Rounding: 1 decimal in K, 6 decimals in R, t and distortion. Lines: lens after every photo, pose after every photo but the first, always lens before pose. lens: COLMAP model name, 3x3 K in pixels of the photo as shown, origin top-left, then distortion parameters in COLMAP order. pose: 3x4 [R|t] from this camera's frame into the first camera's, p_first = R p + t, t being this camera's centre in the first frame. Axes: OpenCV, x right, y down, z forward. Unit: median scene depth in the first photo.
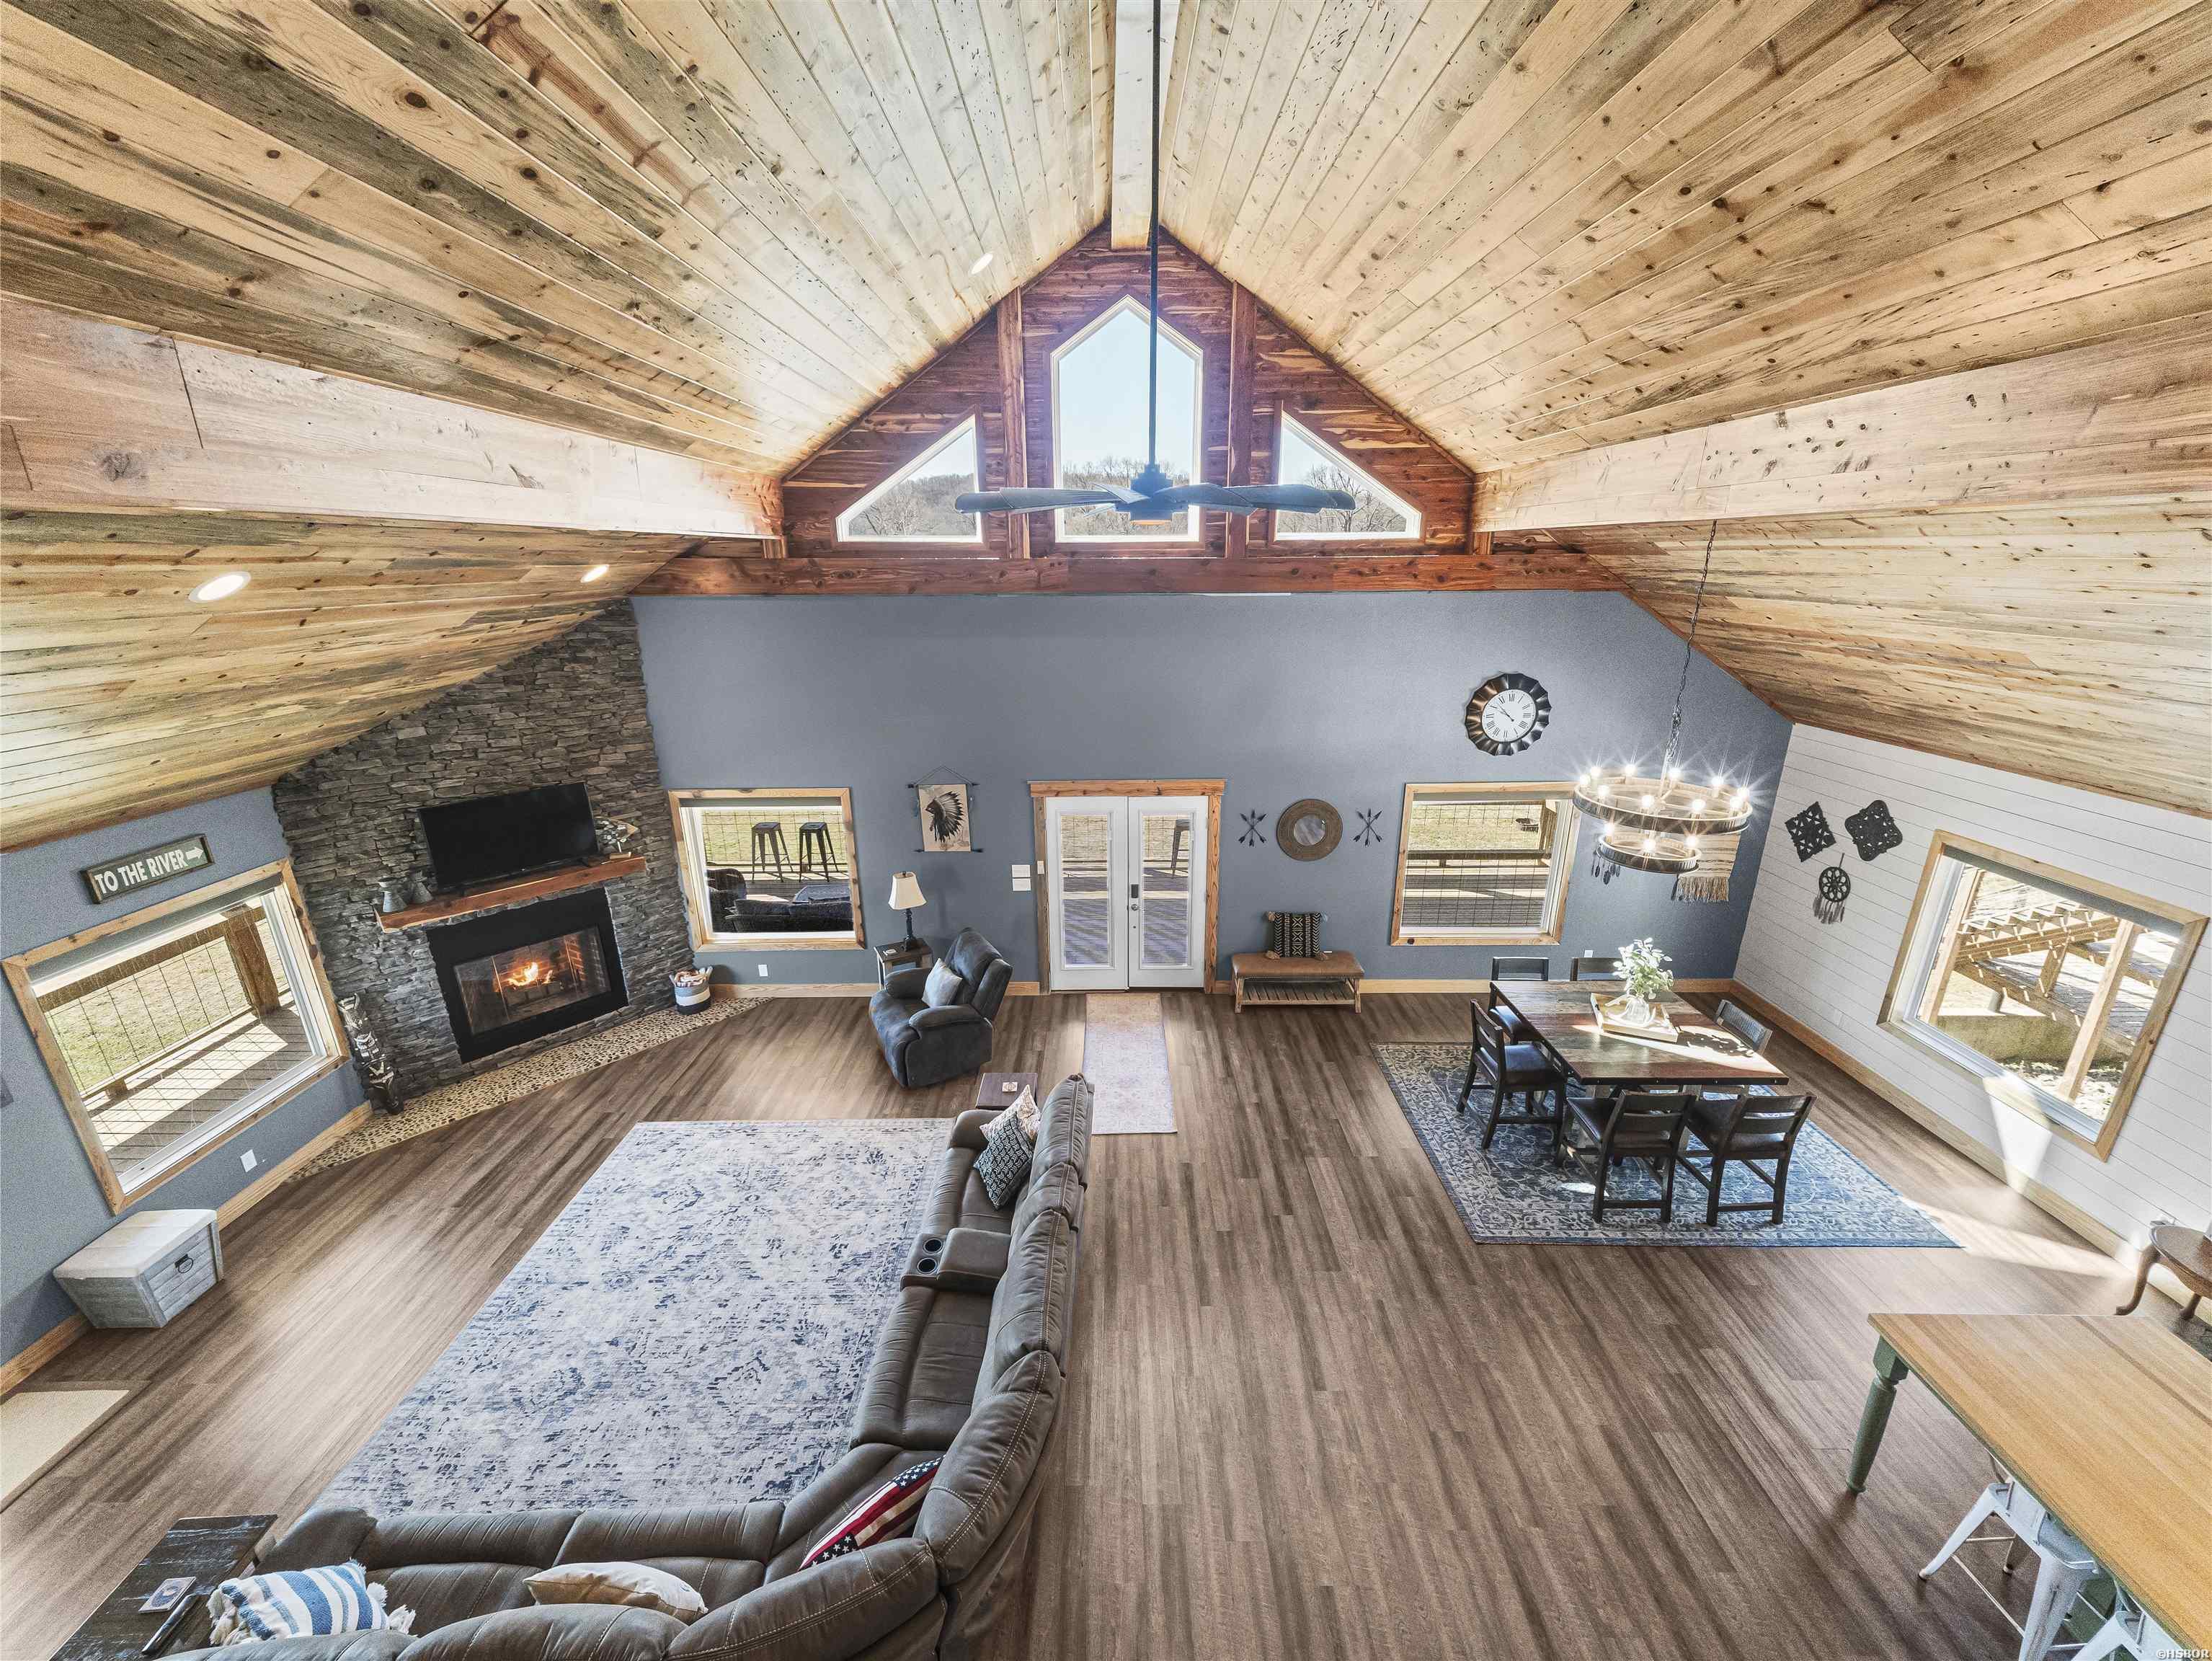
lens RADIAL K [[854.7, 0, 1112.1], [0, 854.7, 828.8], [0, 0, 1]] dist [0.028905, -0.008575]
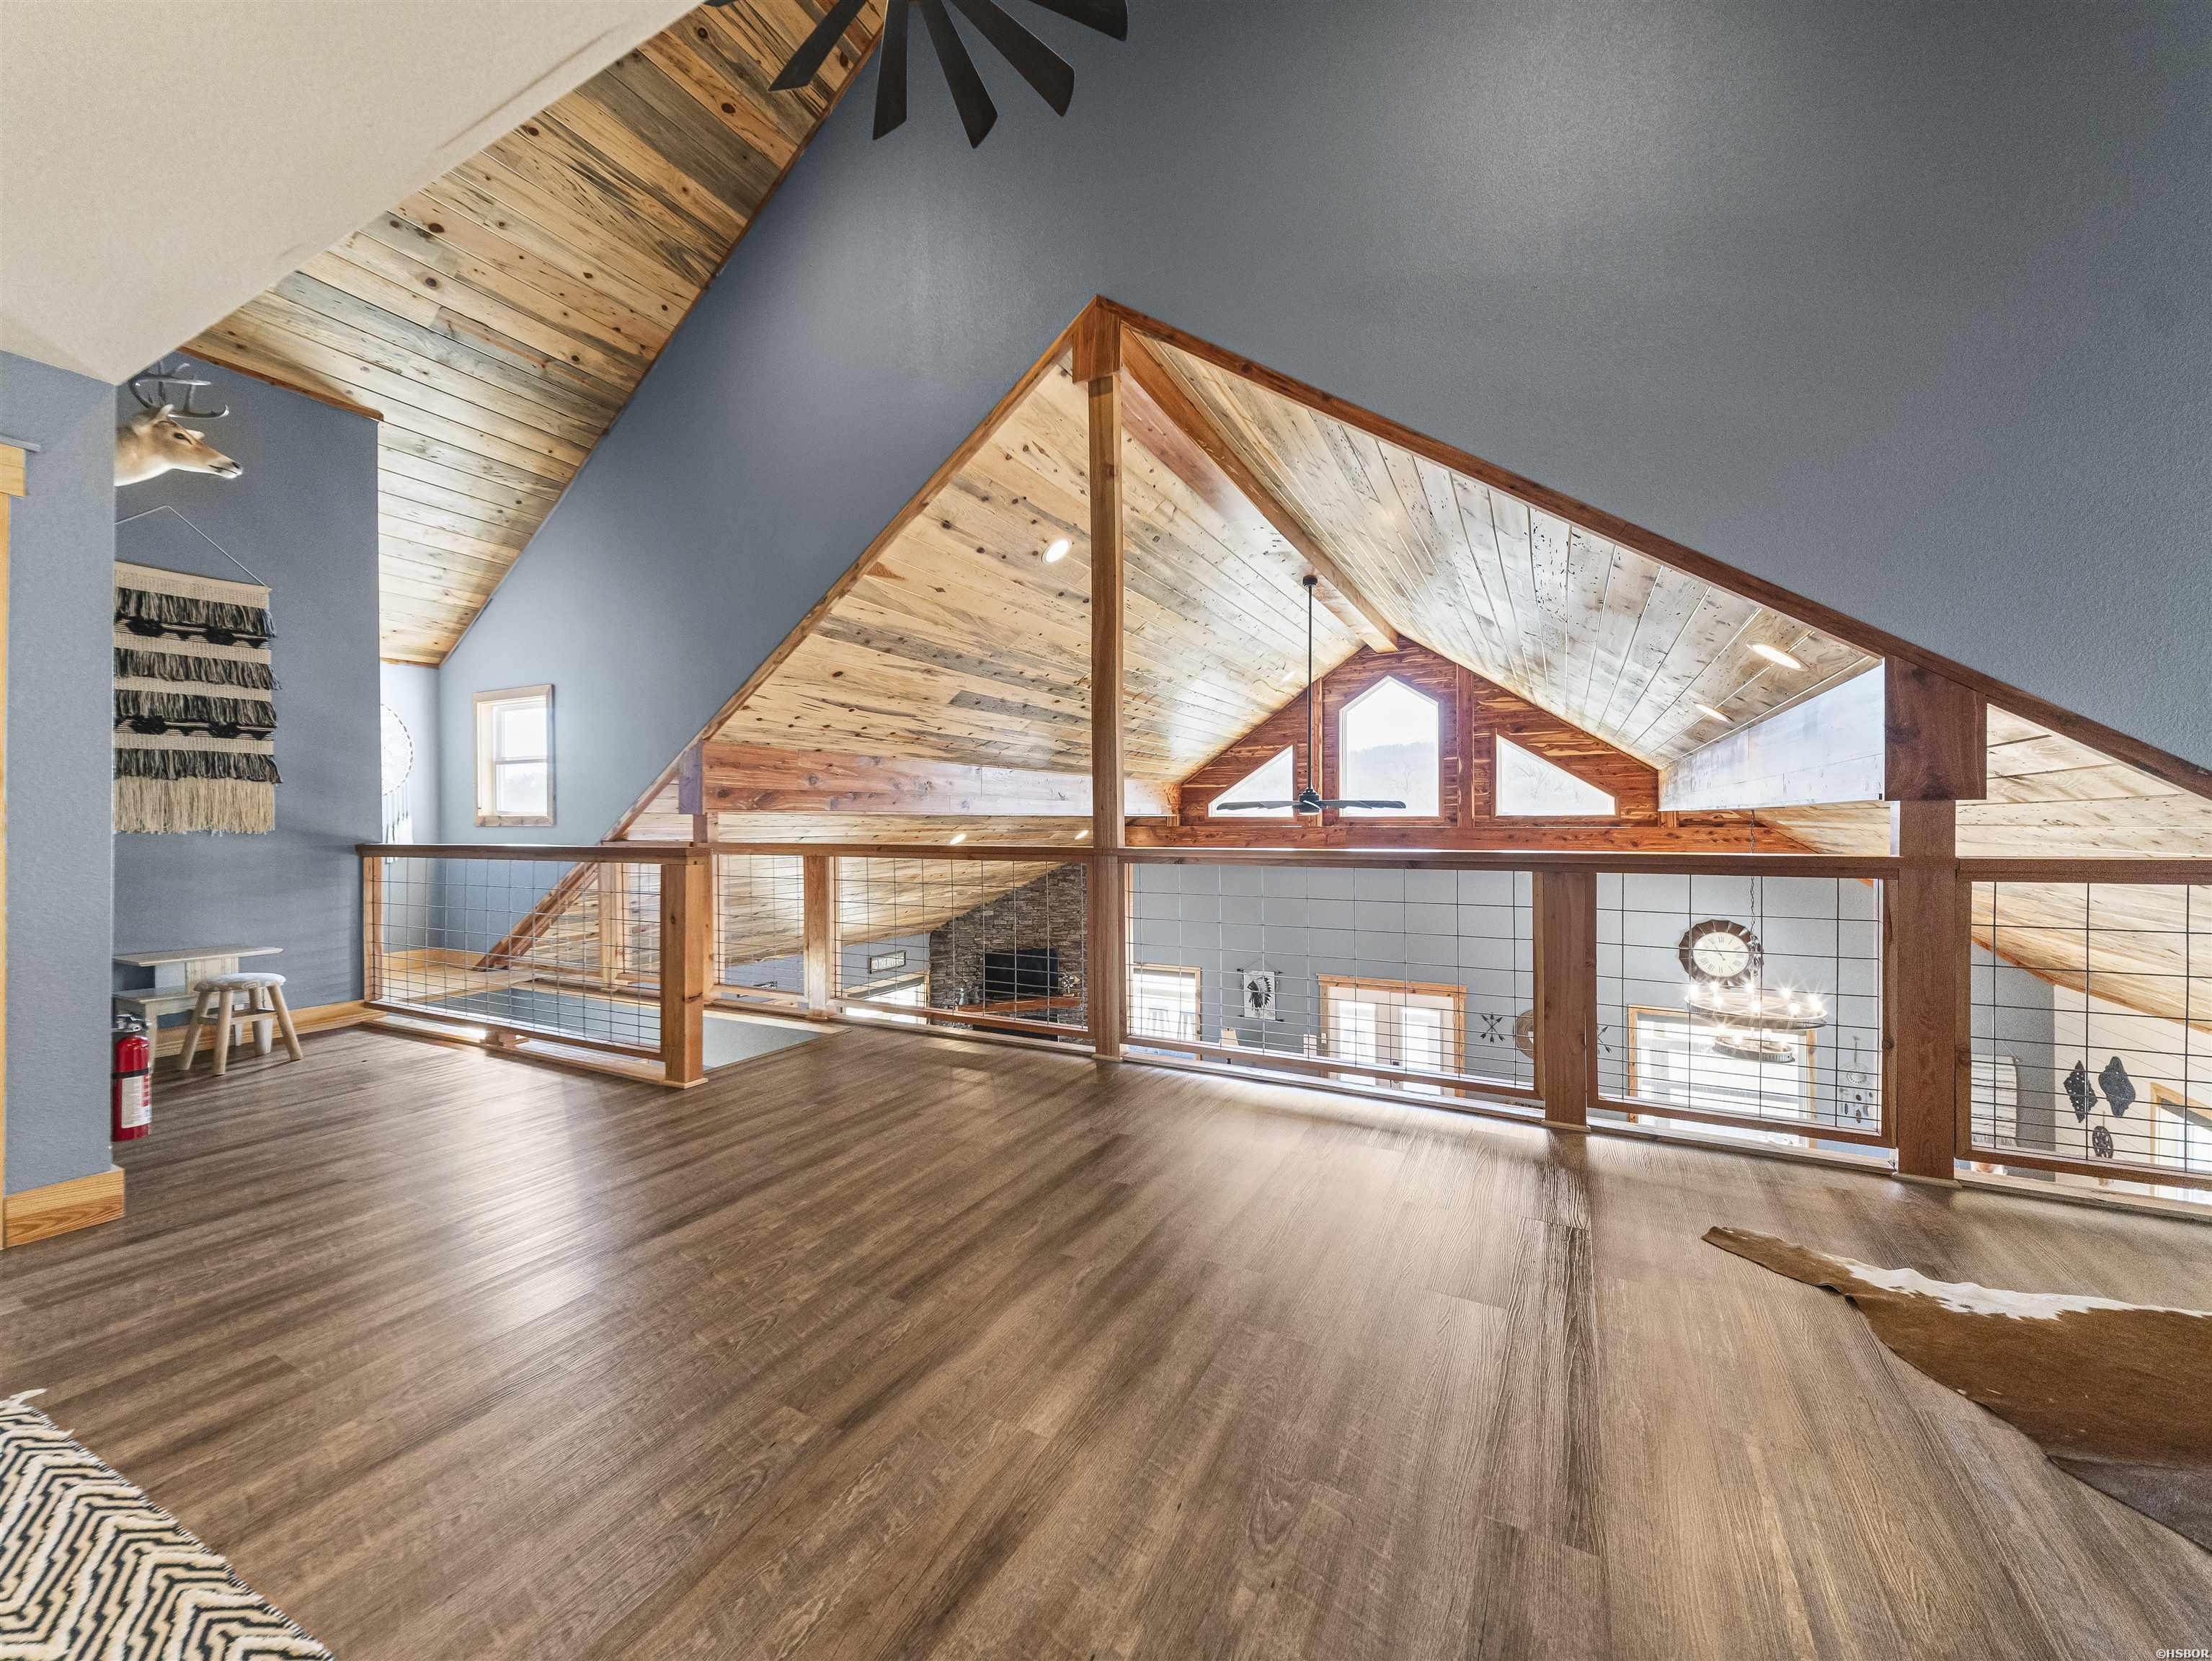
lens RADIAL K [[854.7, 0, 1105.9], [0, 854.7, 824.7], [0, 0, 1]] dist [0.028905, -0.008575]
pose [[0.880742, 0.004830, -0.473572, 0.304275], [-0.144381, 0.955086, -0.258776, 0.145621], [0.451052, 0.296289, 0.841882, -0.506940]]
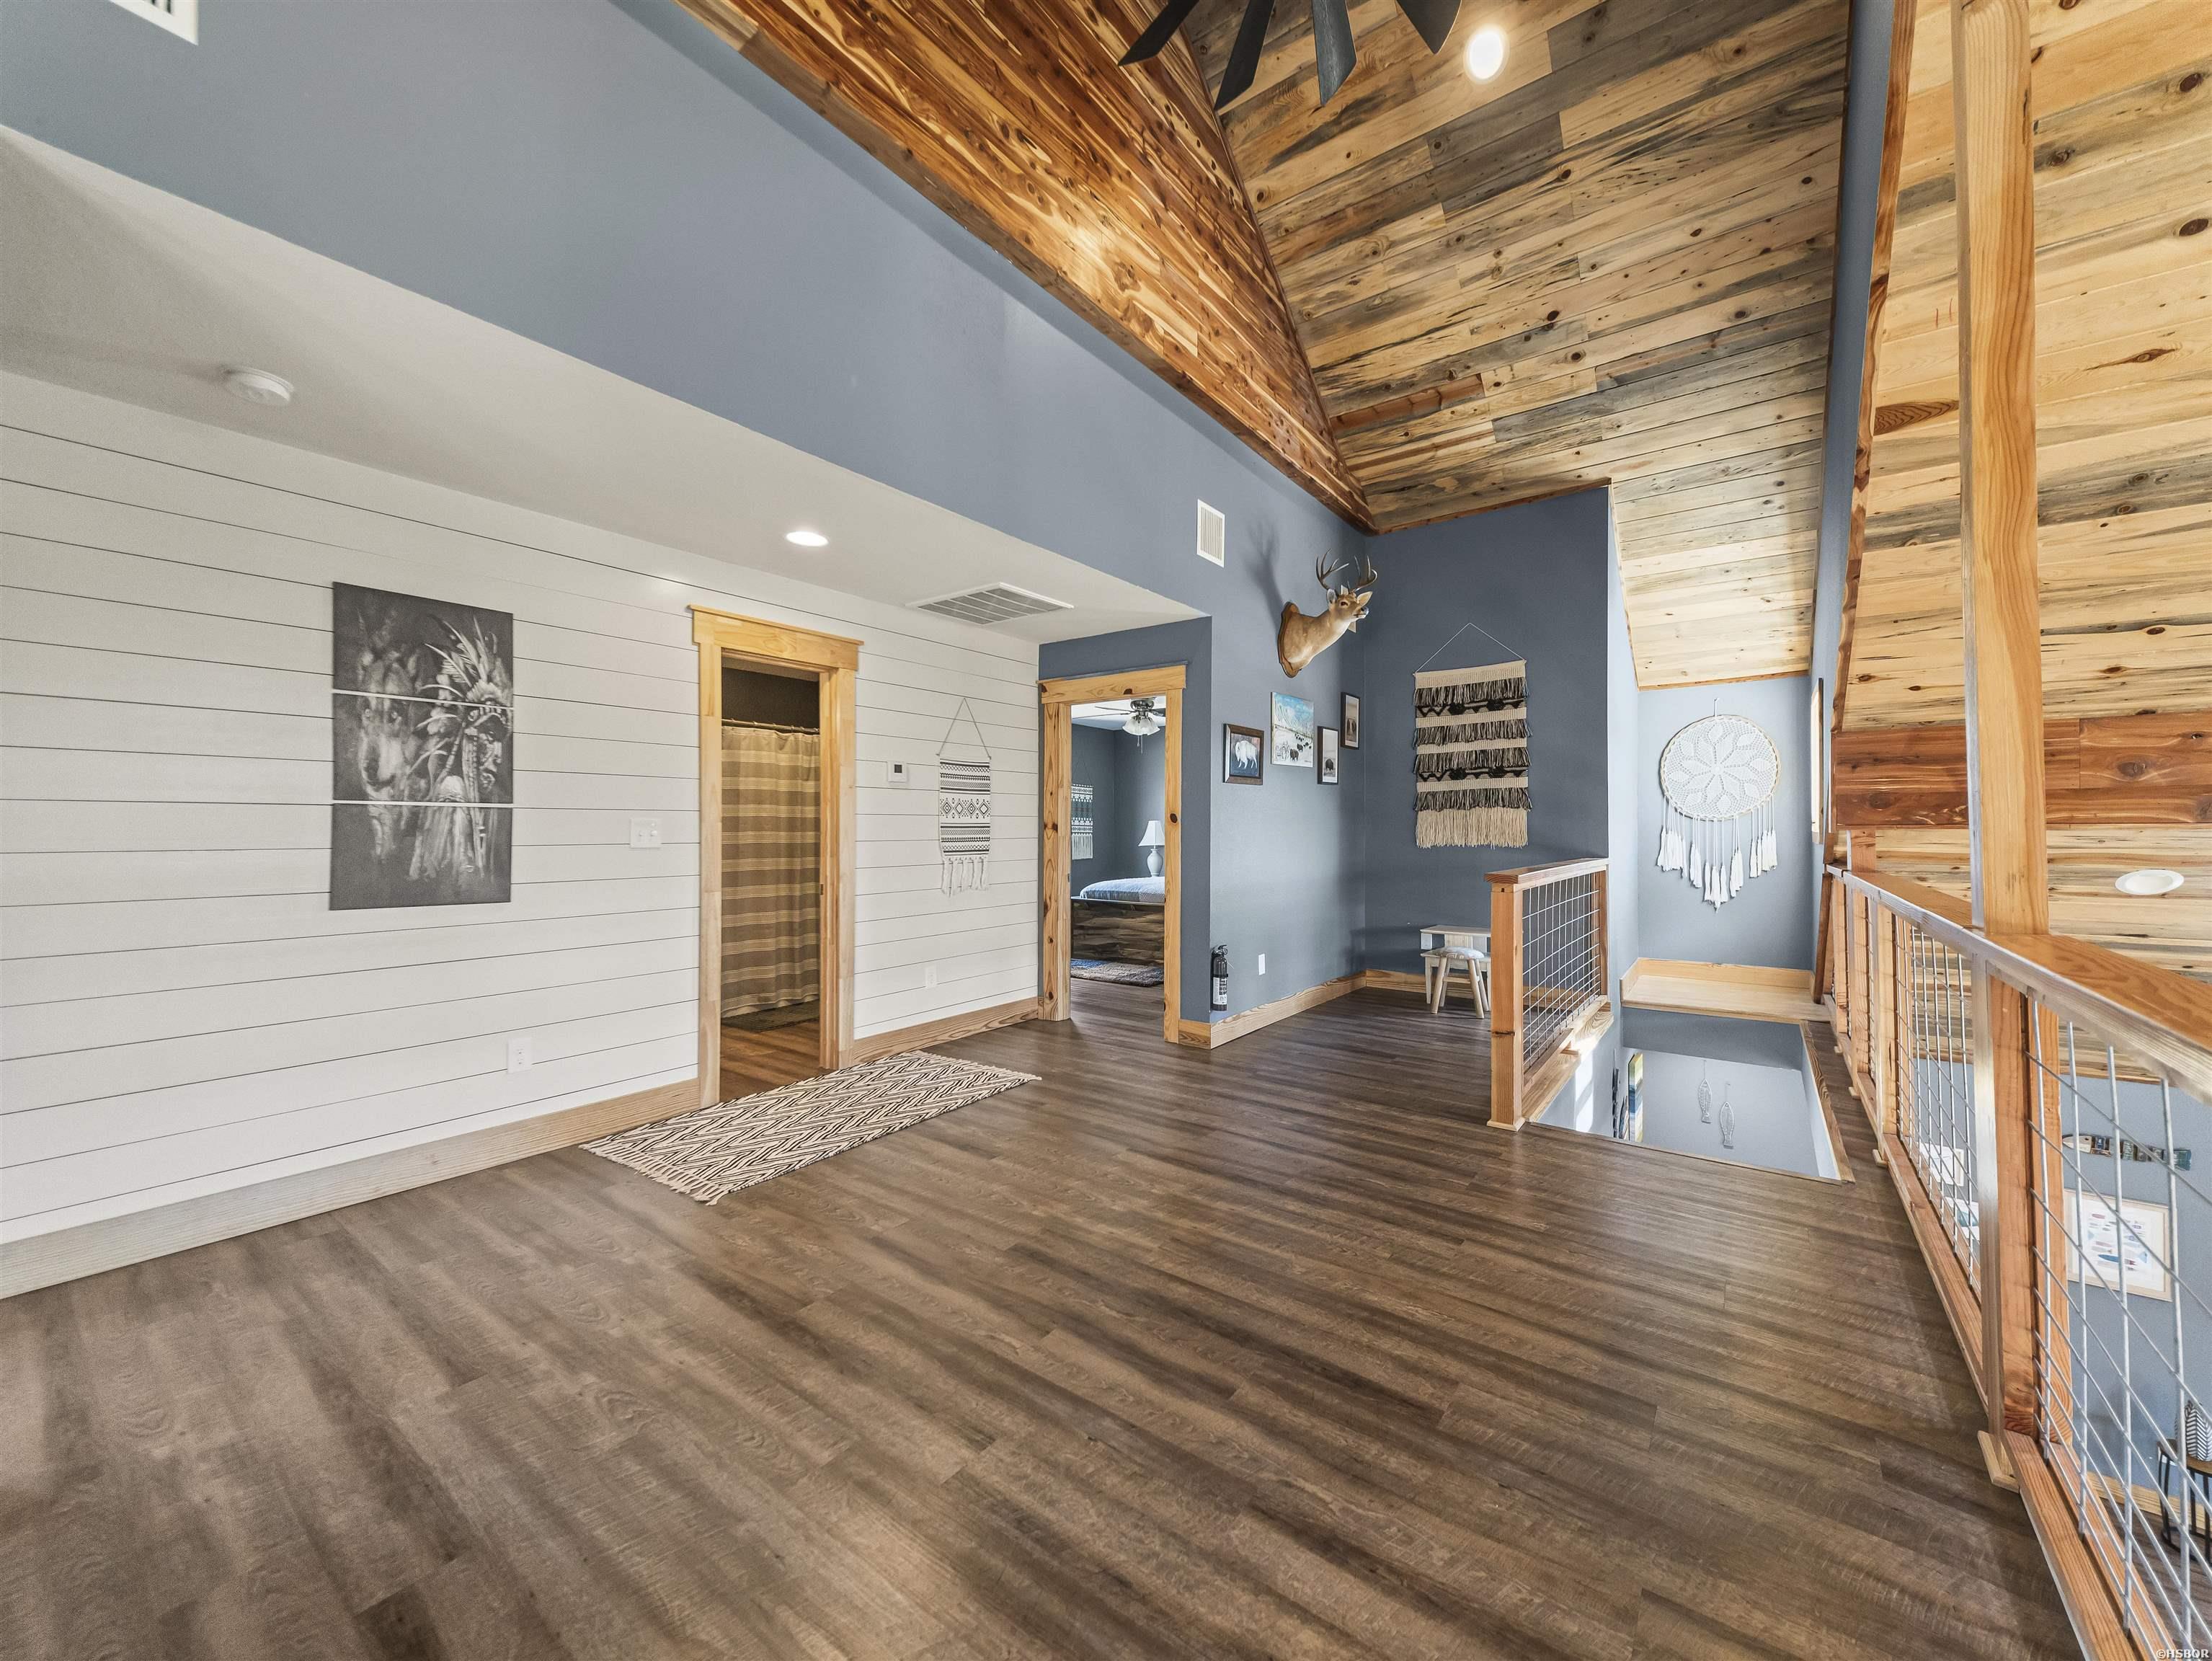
lens RADIAL K [[854.7, 0, 1107.5], [0, 854.7, 824.7], [0, 0, 1]] dist [0.028905, -0.008575]
pose [[-0.602374, 0.000383, -0.798214, 0.363586], [-0.232809, 0.956437, 0.176149, -0.003633], [0.763508, 0.291939, -0.576044, -0.064385]]
